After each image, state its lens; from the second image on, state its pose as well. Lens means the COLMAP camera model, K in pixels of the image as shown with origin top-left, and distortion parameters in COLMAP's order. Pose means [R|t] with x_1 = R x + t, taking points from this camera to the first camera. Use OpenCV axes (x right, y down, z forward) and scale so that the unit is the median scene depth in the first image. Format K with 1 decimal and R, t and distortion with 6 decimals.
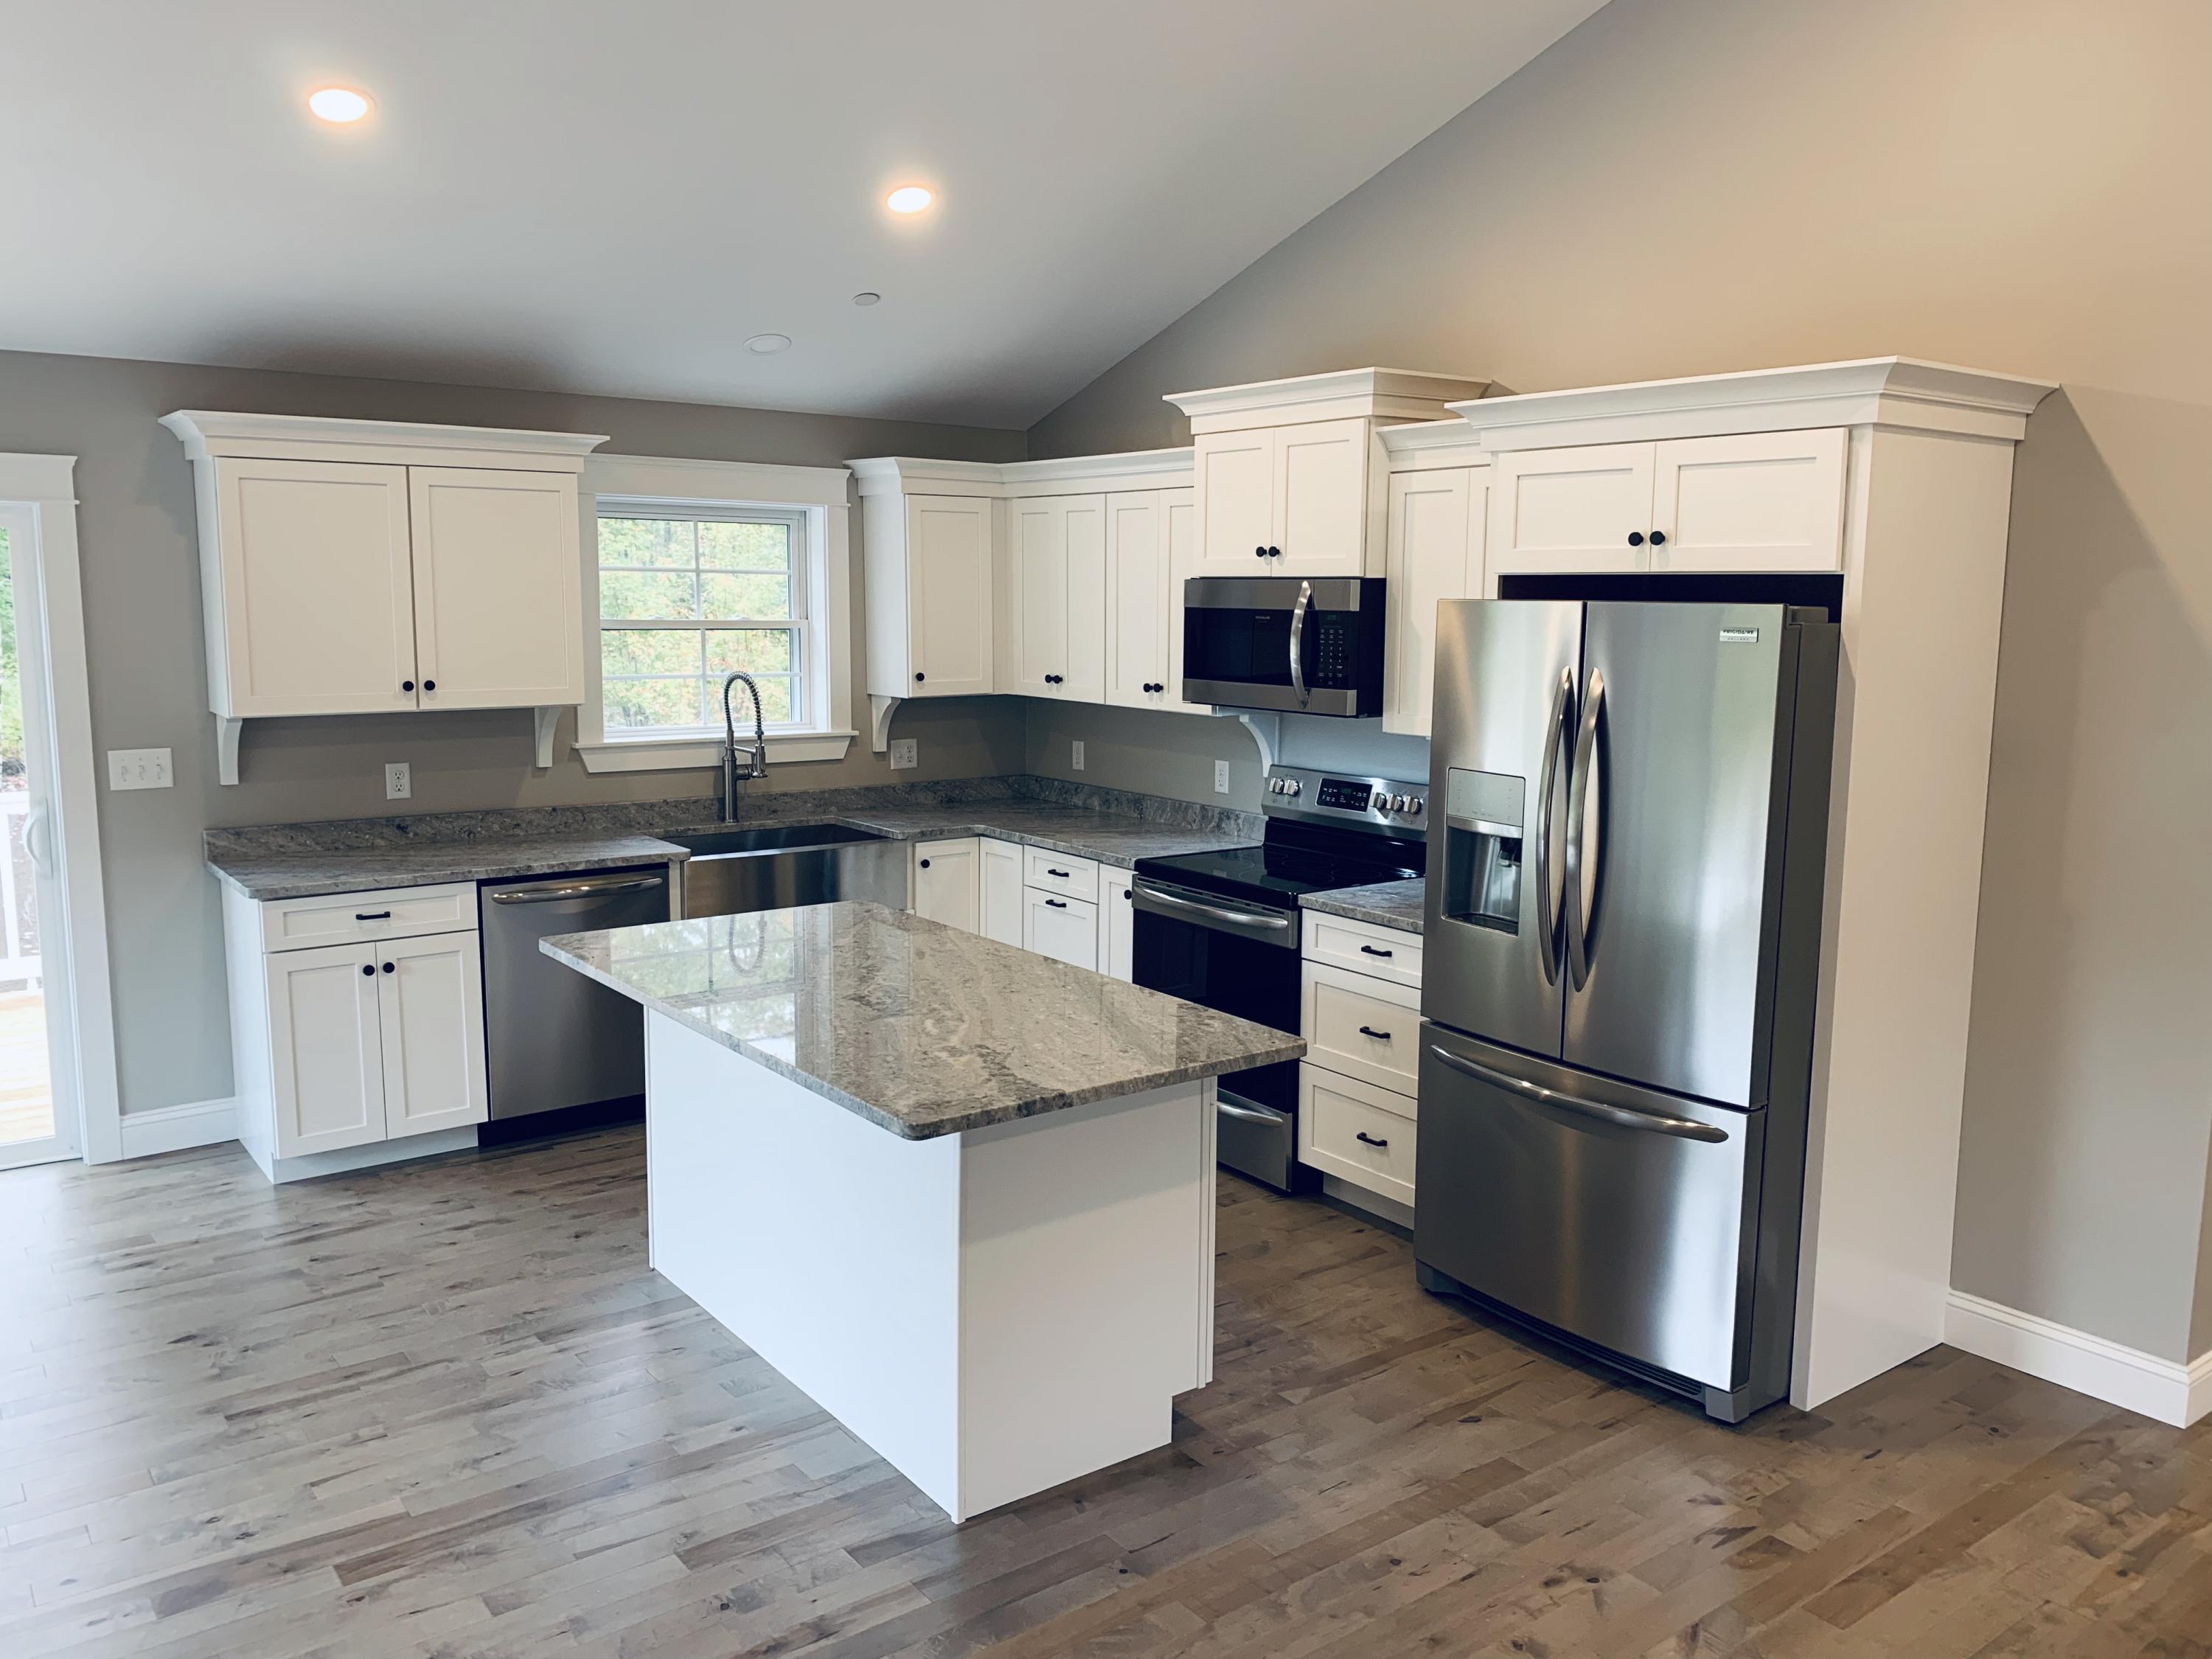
lens RADIAL K [[1683.8, 0, 1093.3], [0, 1683.8, 821.7], [0, 0, 1]] dist [0.020398, -0.001682]
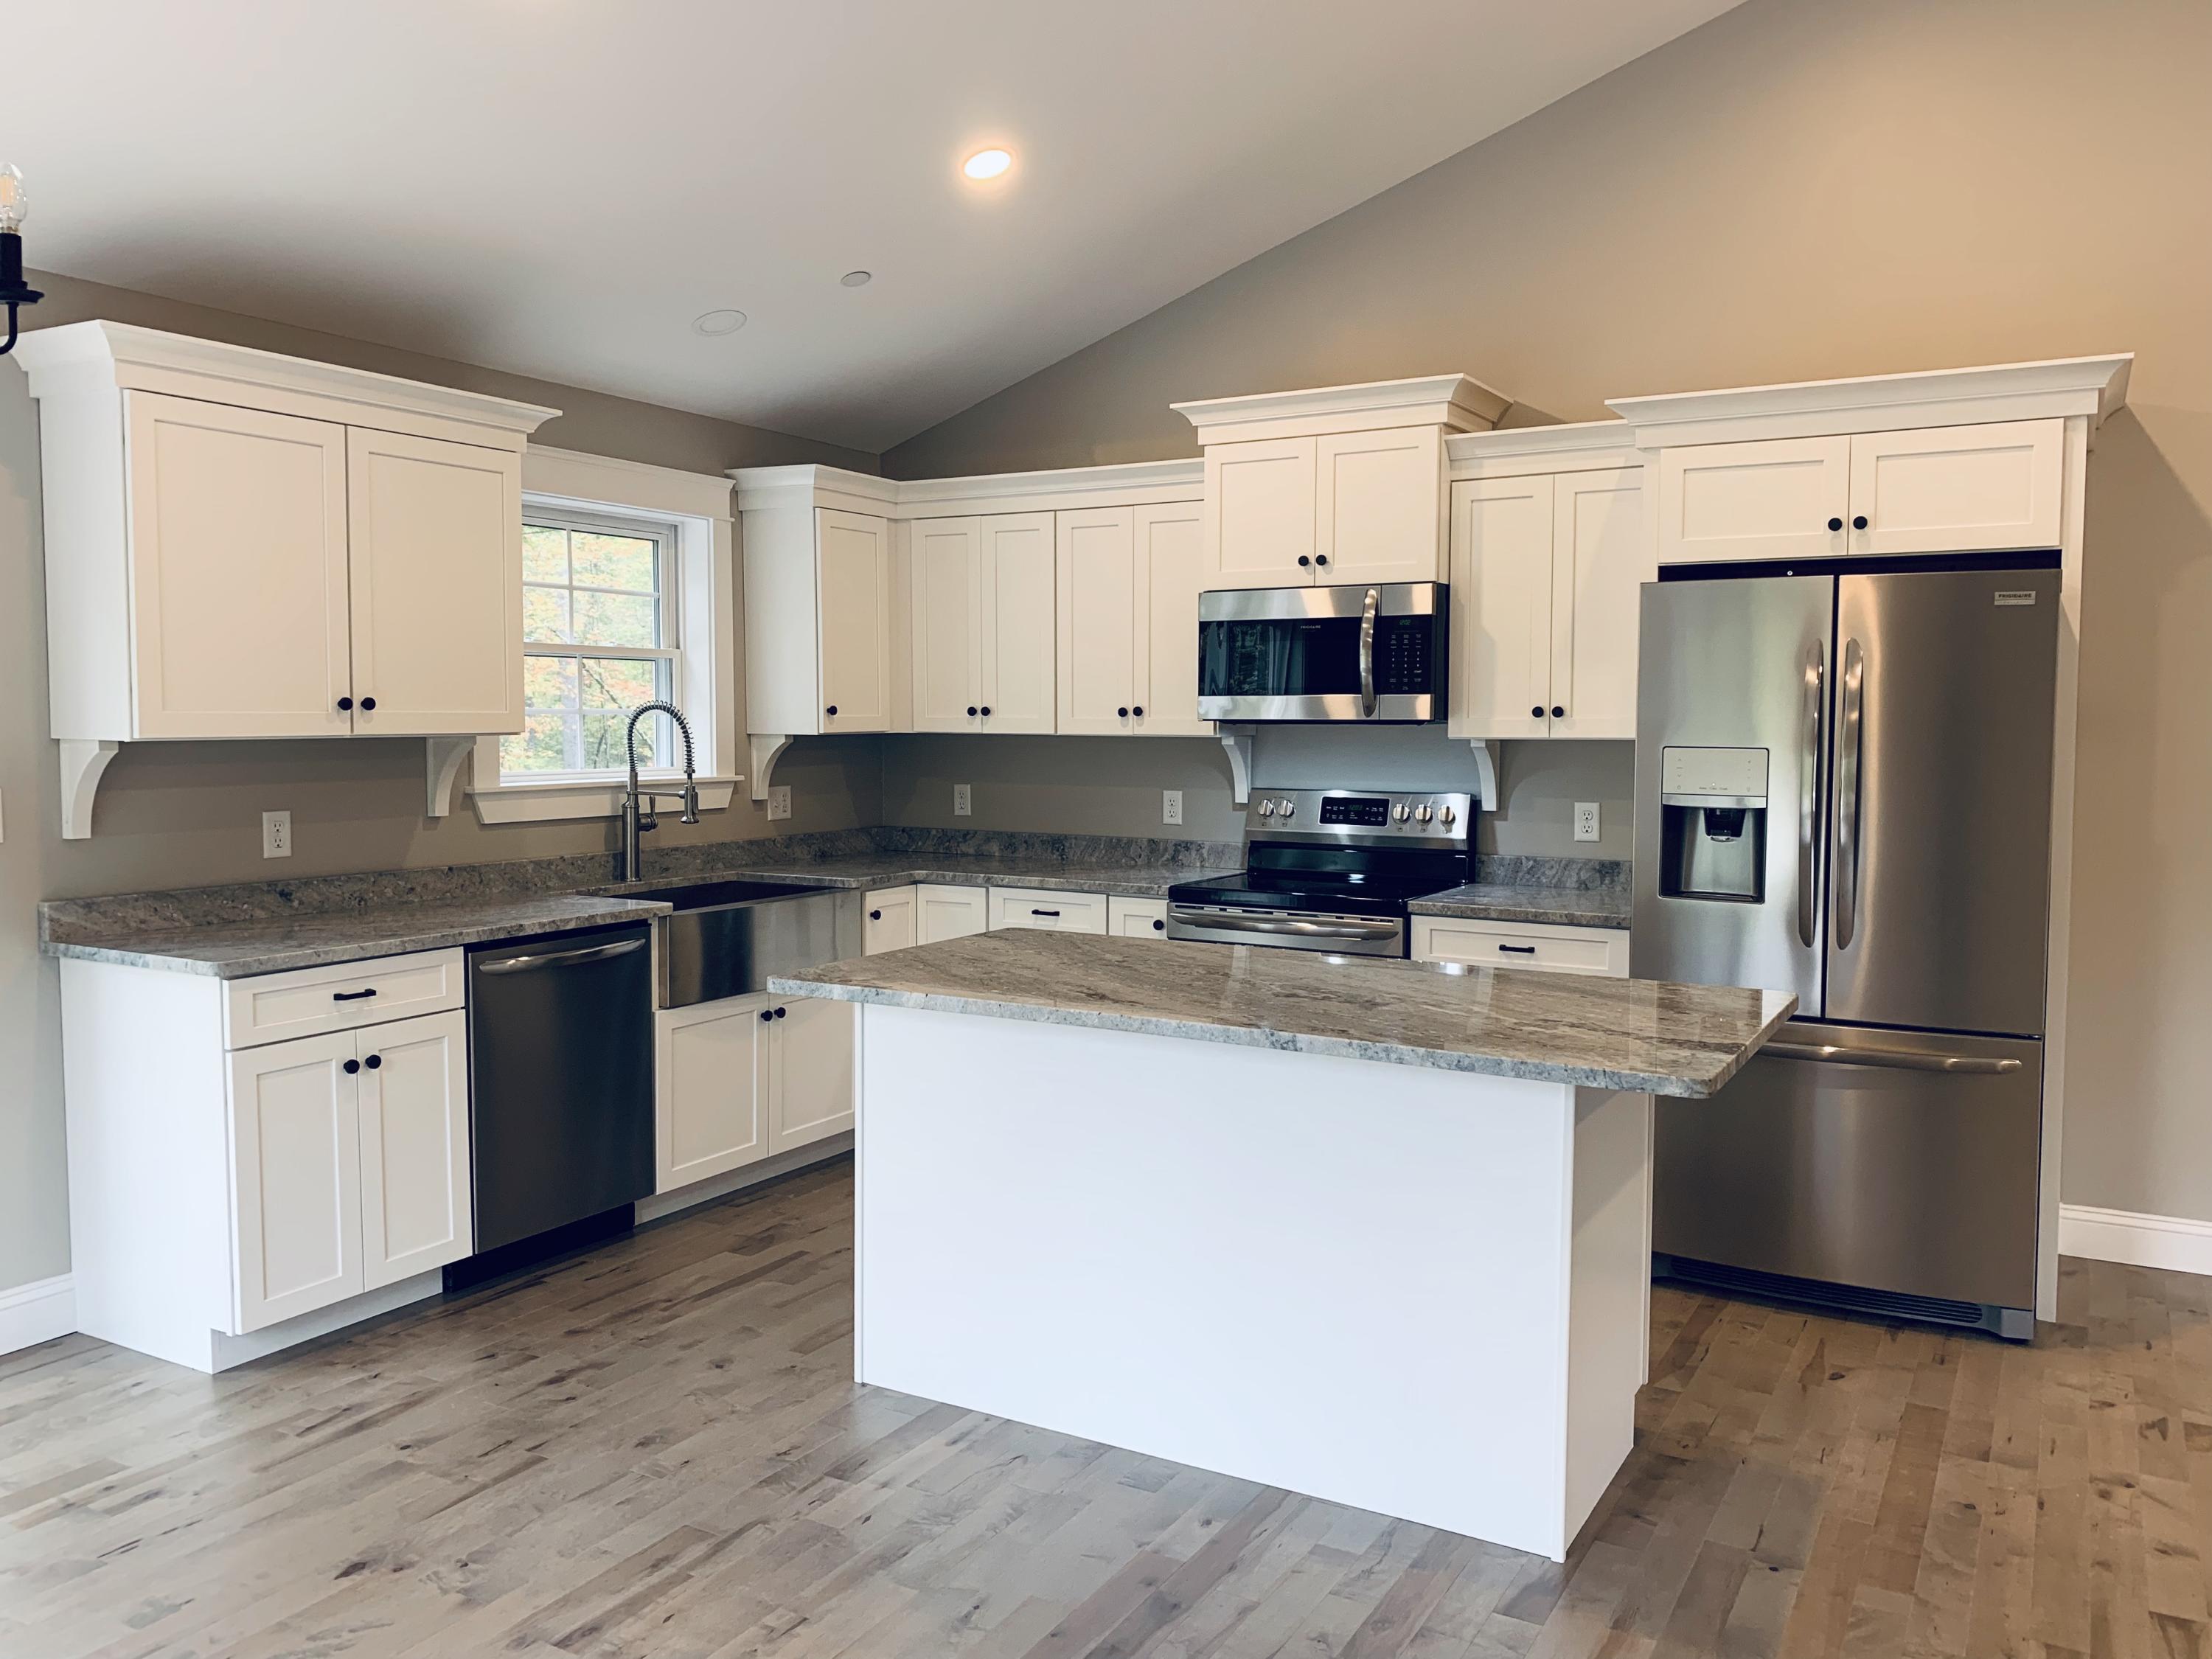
lens RADIAL K [[1683.8, 0, 1093.3], [0, 1683.8, 821.7], [0, 0, 1]] dist [0.020398, -0.001682]
pose [[0.919841, -0.032371, 0.390954, -0.387846], [0.060081, 0.996457, -0.058853, 0.039962], [-0.387663, 0.077625, 0.918527, 0.152015]]
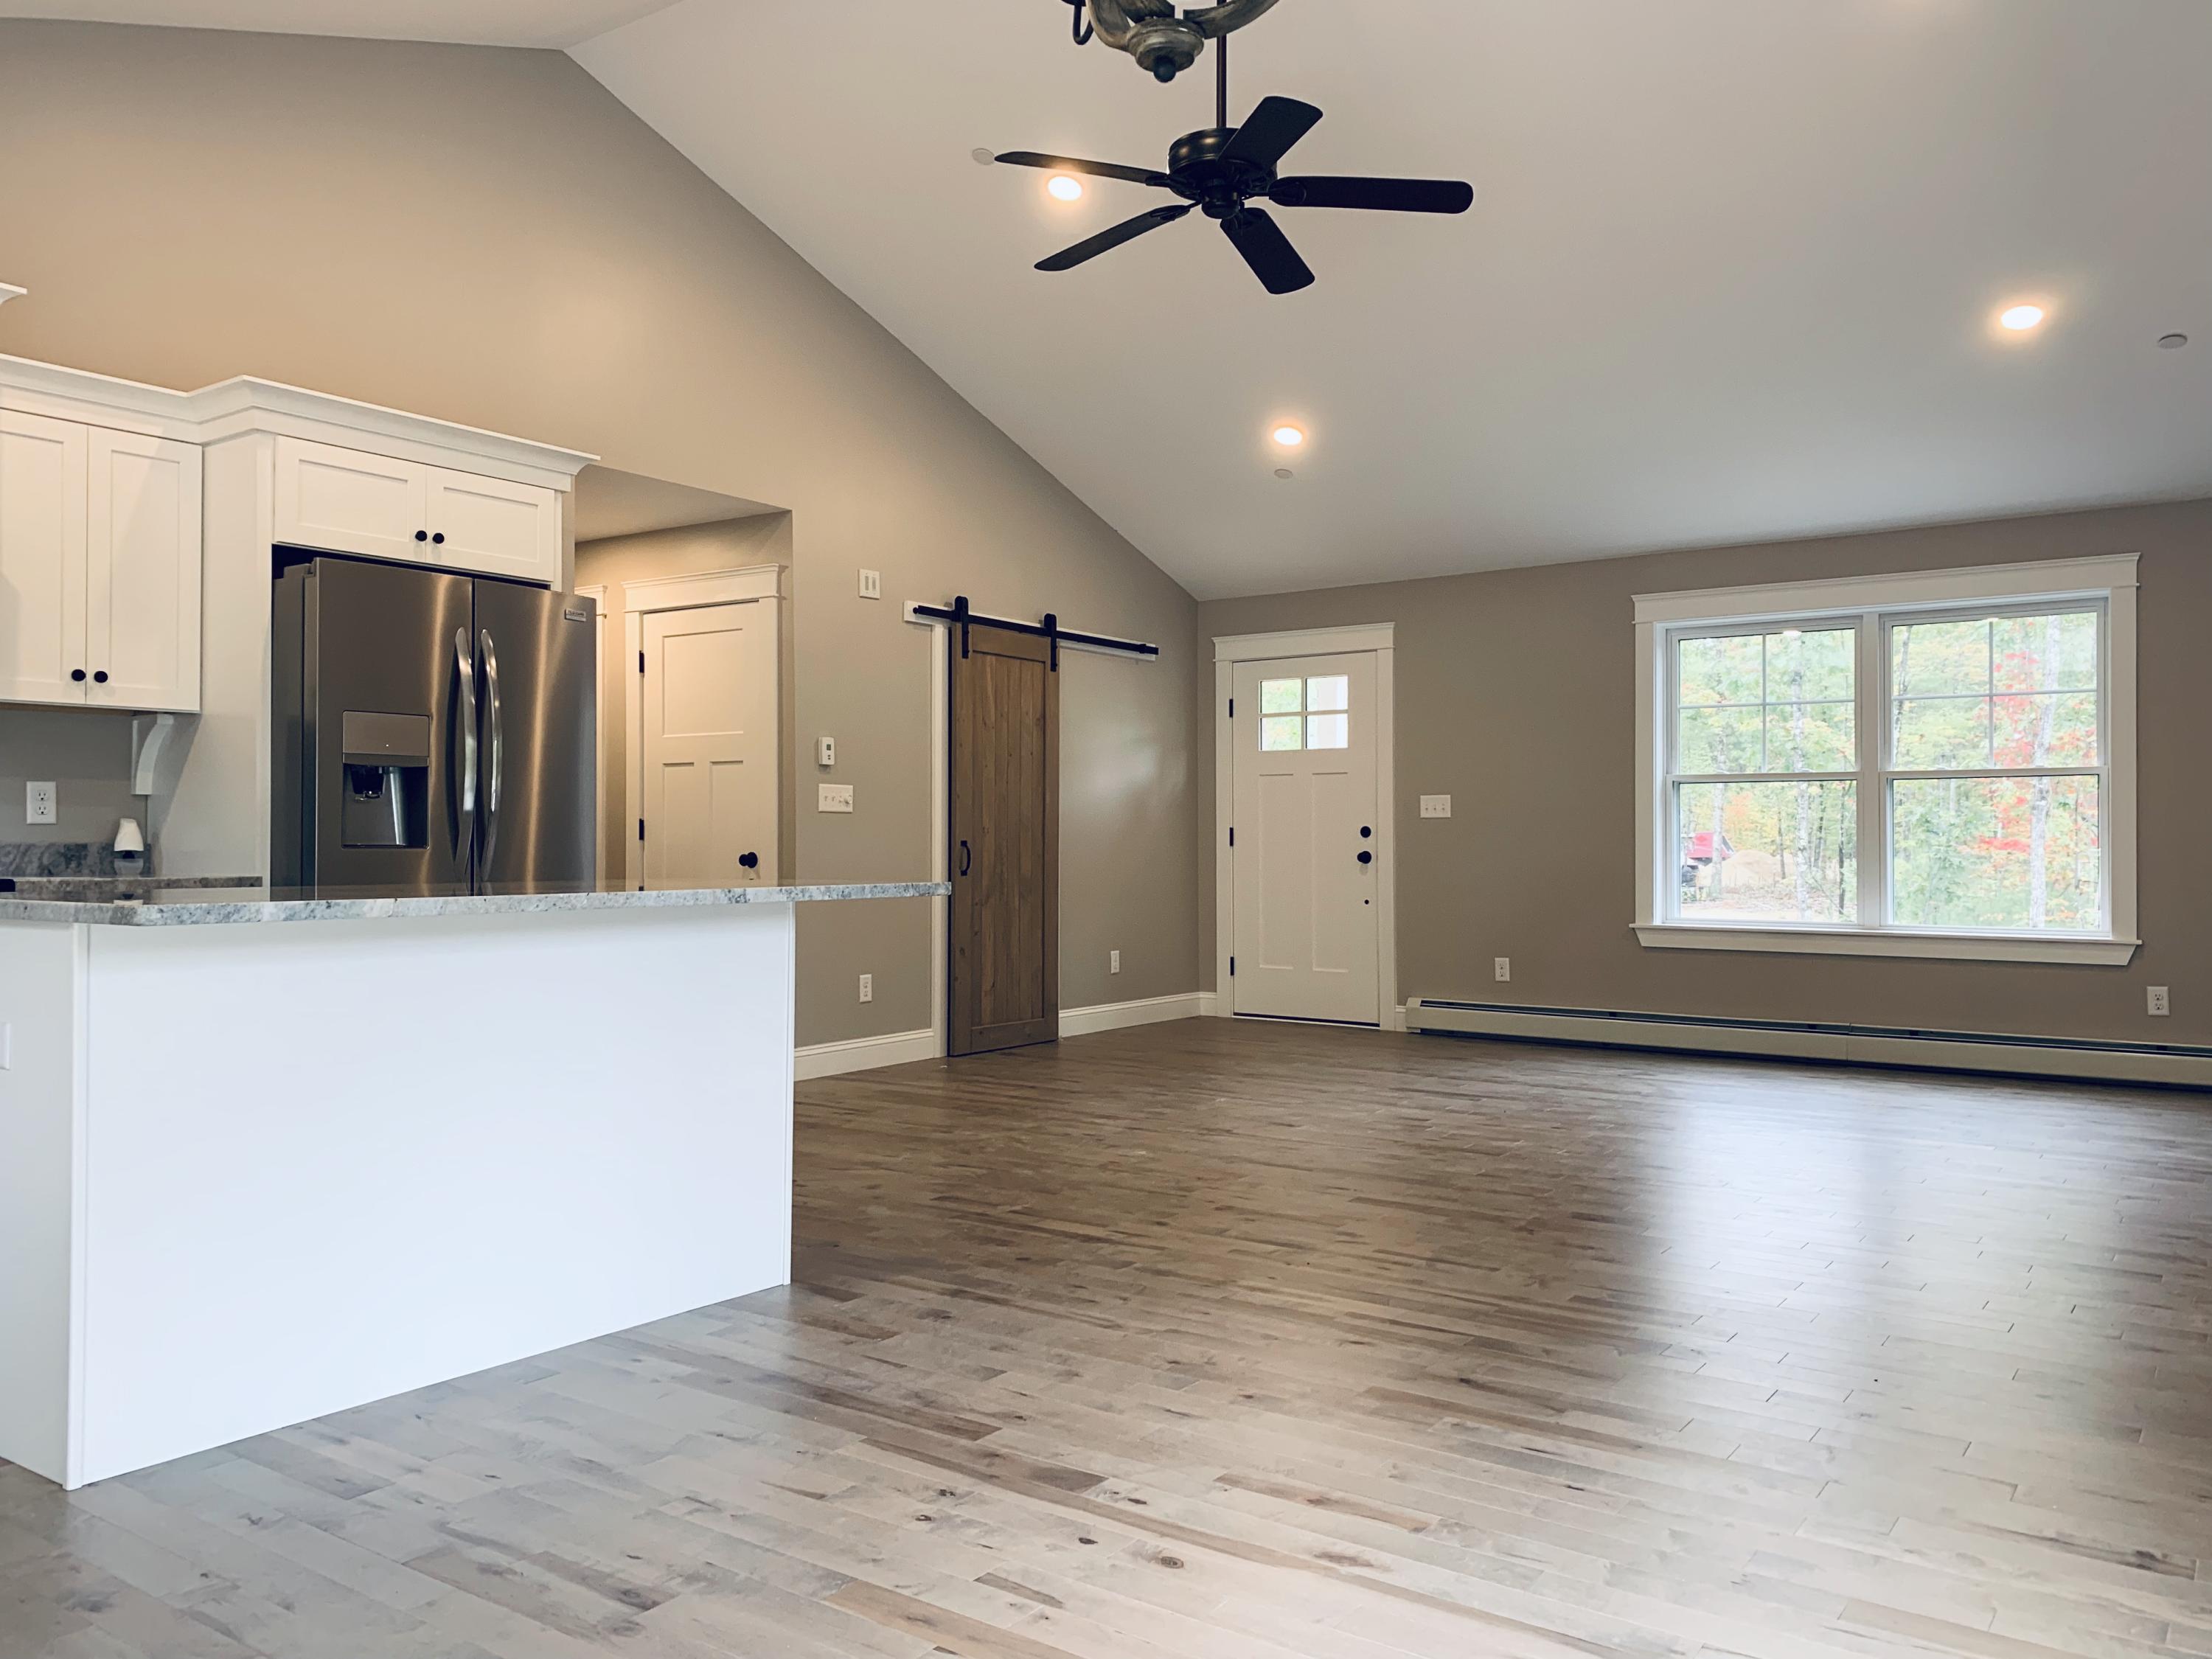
lens RADIAL K [[1683.8, 0, 1093.3], [0, 1683.8, 821.7], [0, 0, 1]] dist [0.020398, -0.001682]
pose [[-0.302928, 0.005164, 0.952999, -0.768521], [0.129672, 0.990909, 0.035849, 0.049687], [-0.944150, 0.134437, -0.300844, 0.674425]]
